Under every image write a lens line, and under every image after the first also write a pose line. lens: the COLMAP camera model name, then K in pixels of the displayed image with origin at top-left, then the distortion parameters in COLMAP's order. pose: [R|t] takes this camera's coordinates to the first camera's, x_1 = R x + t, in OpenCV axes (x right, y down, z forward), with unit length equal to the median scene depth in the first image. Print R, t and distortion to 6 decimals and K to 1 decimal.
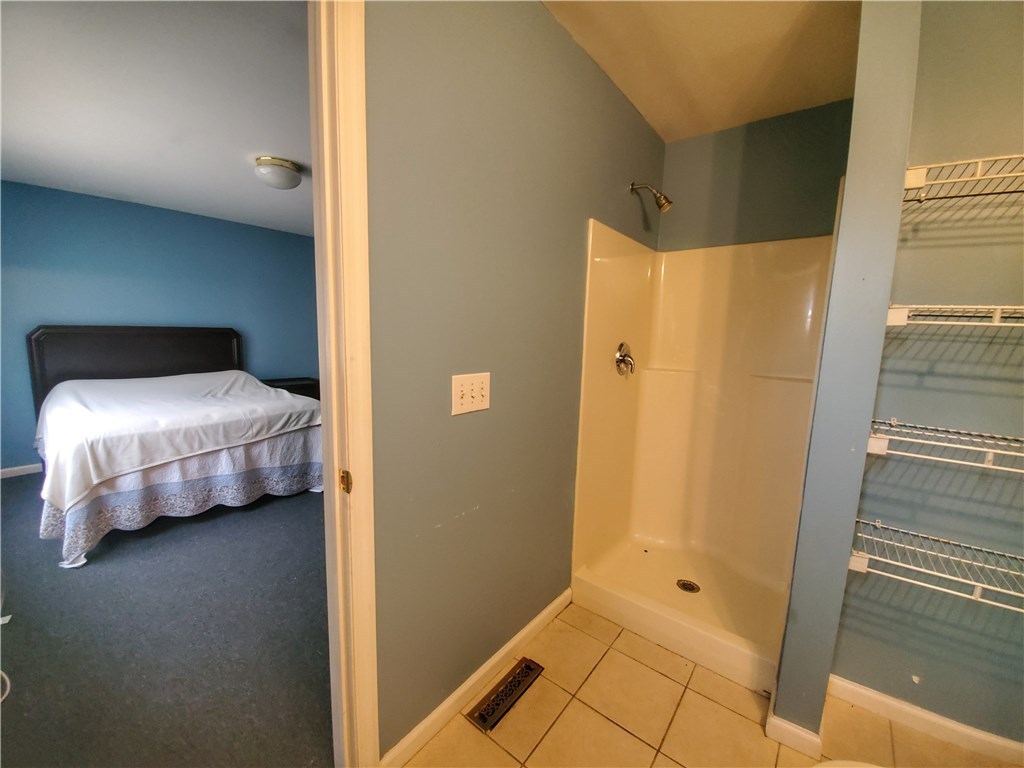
lens RADIAL K [[403.0, 0, 510.6], [0, 403.0, 386.9], [0, 0, 1]] dist [-0.000536, -0.011594]
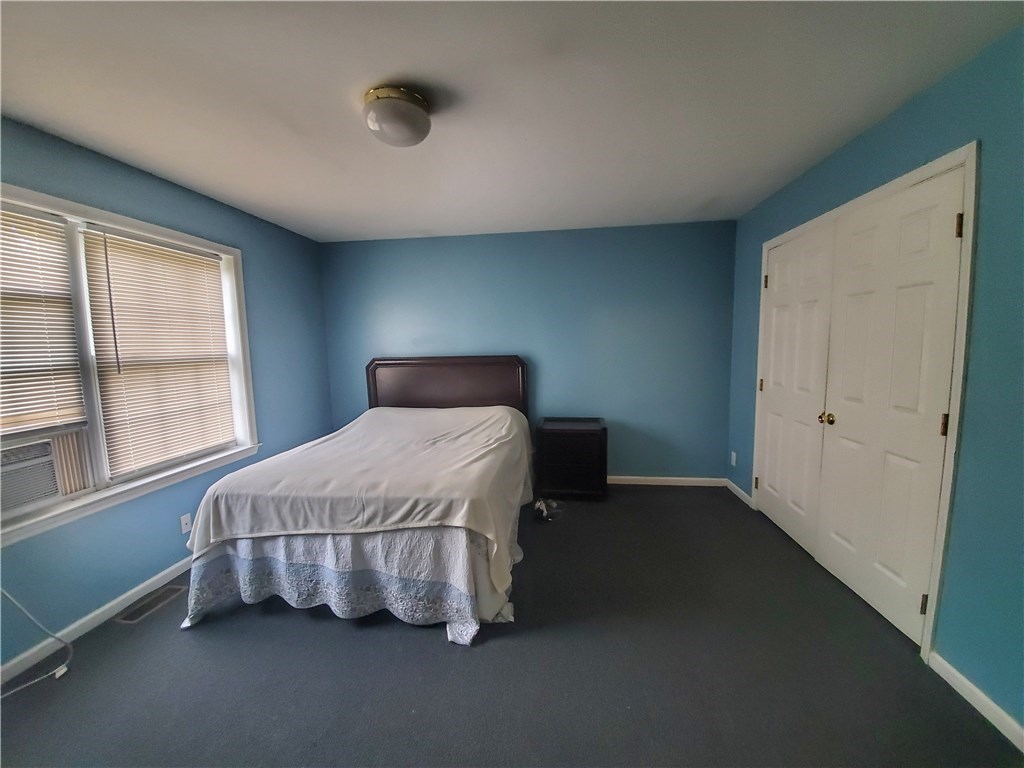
lens RADIAL K [[403.0, 0, 510.6], [0, 403.0, 386.9], [0, 0, 1]] dist [-0.000536, -0.011594]
pose [[0.526866, 0.051739, -0.848372, 0.060903], [-0.075881, 0.997023, 0.013680, -0.136906], [0.846554, 0.057168, 0.529224, 0.821750]]
